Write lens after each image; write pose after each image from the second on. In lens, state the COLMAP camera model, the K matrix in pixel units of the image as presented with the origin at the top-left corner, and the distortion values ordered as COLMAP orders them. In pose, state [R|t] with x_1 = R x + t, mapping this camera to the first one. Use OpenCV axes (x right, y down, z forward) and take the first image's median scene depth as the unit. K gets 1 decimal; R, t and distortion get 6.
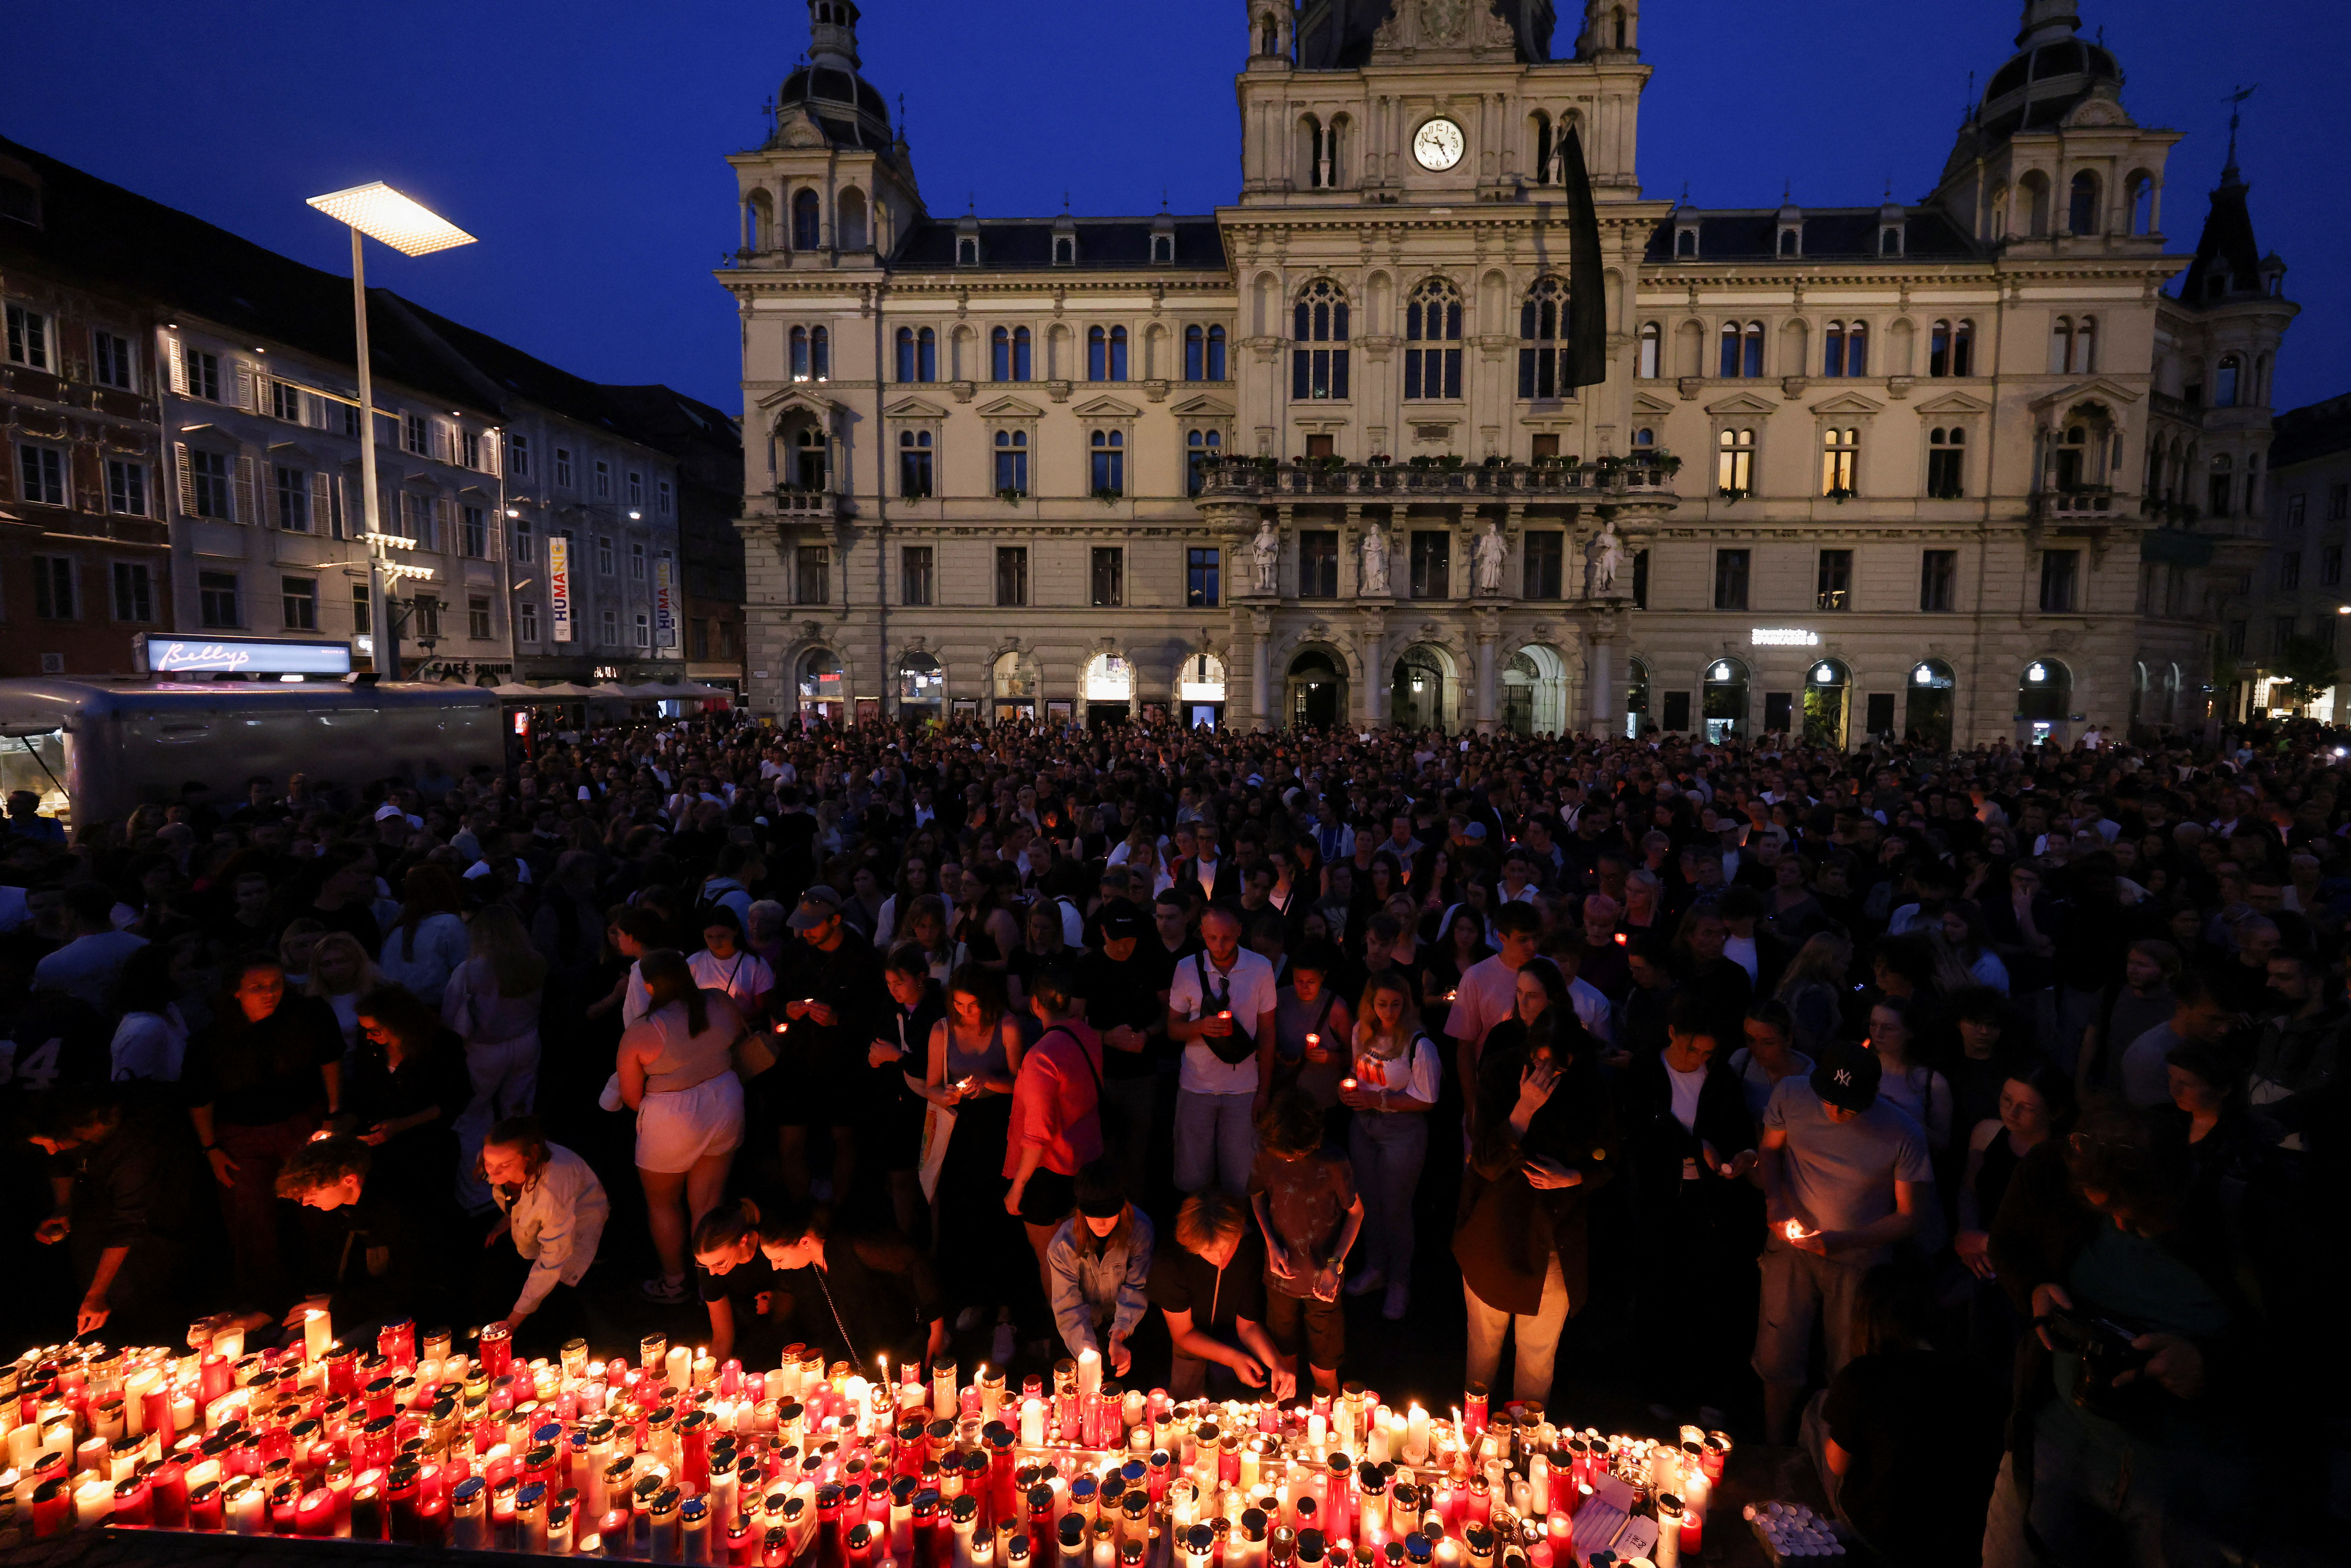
lens RADIAL K [[1296.5, 0, 1220.4], [0, 1296.5, 814.7], [0, 0, 1]] dist [0.003190, 0.000050]
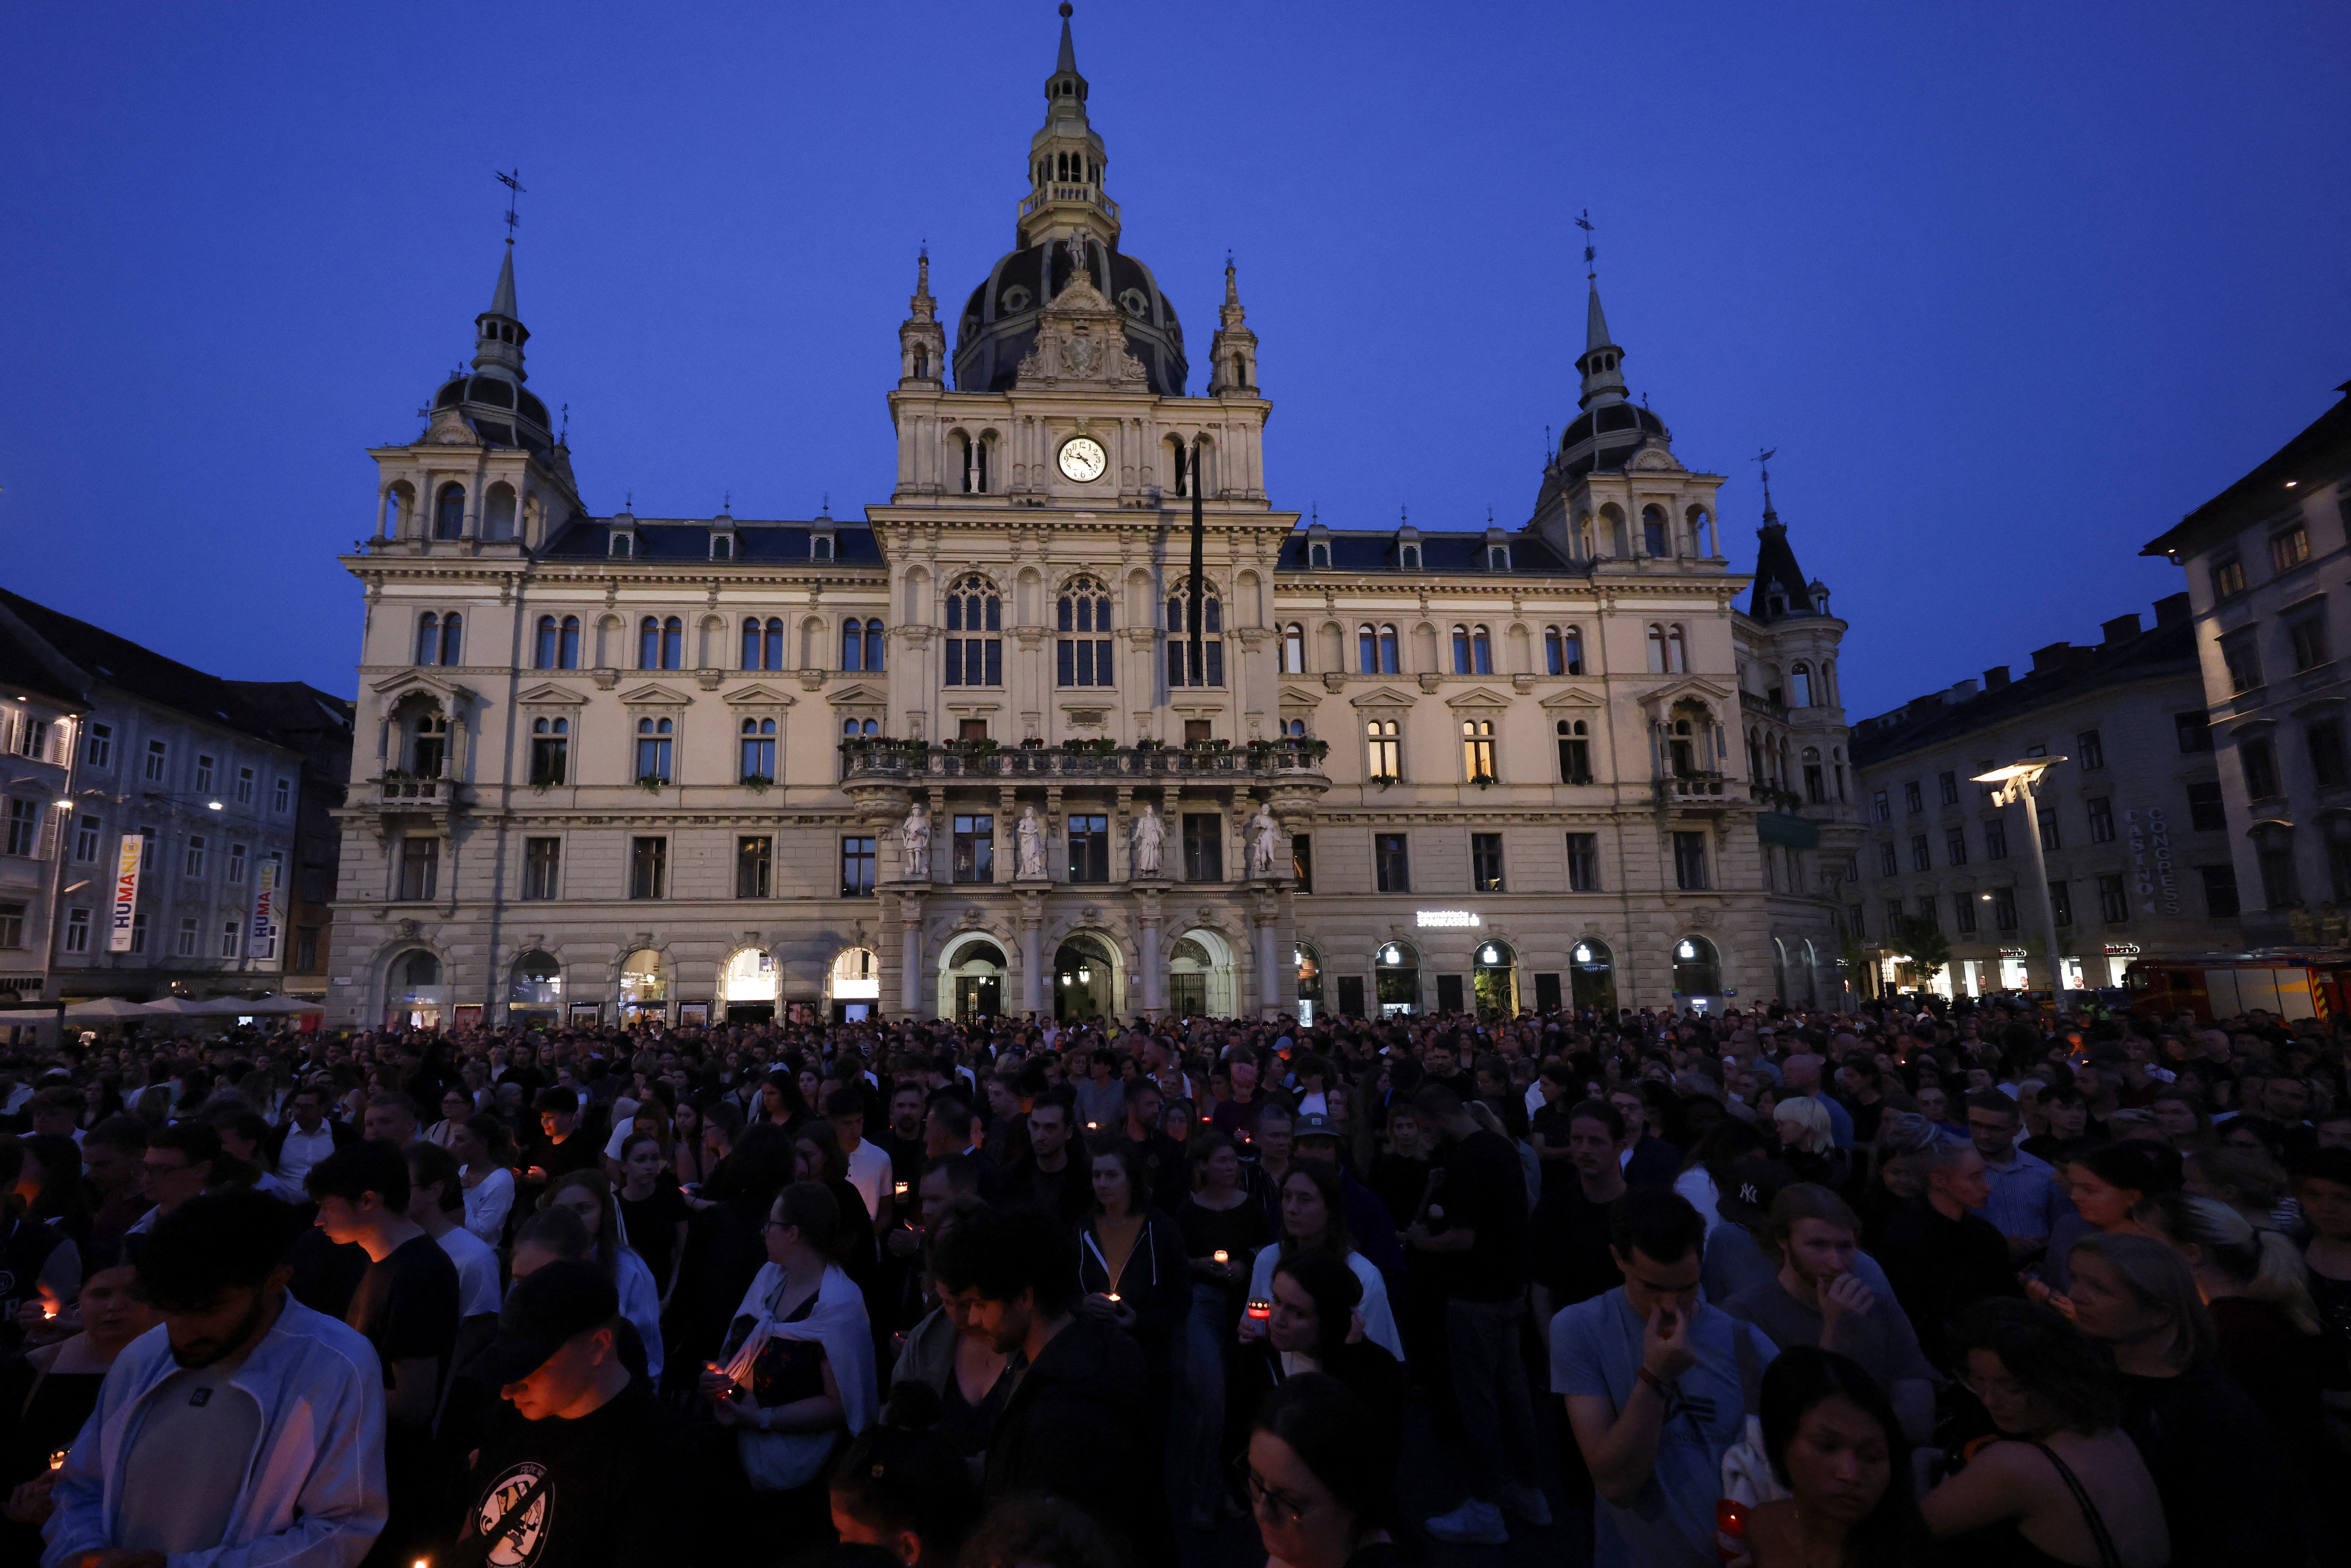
lens RADIAL K [[1202.1, 0, 1175.5], [0, 1202.1, 784.0], [0, 0, 1]] dist [-0.000638, 0.000314]
pose [[0.989313, 0.002497, 0.145786, 0.093276], [0.039486, 0.957904, -0.284361, 0.019670], [-0.140359, 0.287079, 0.947568, 0.122706]]
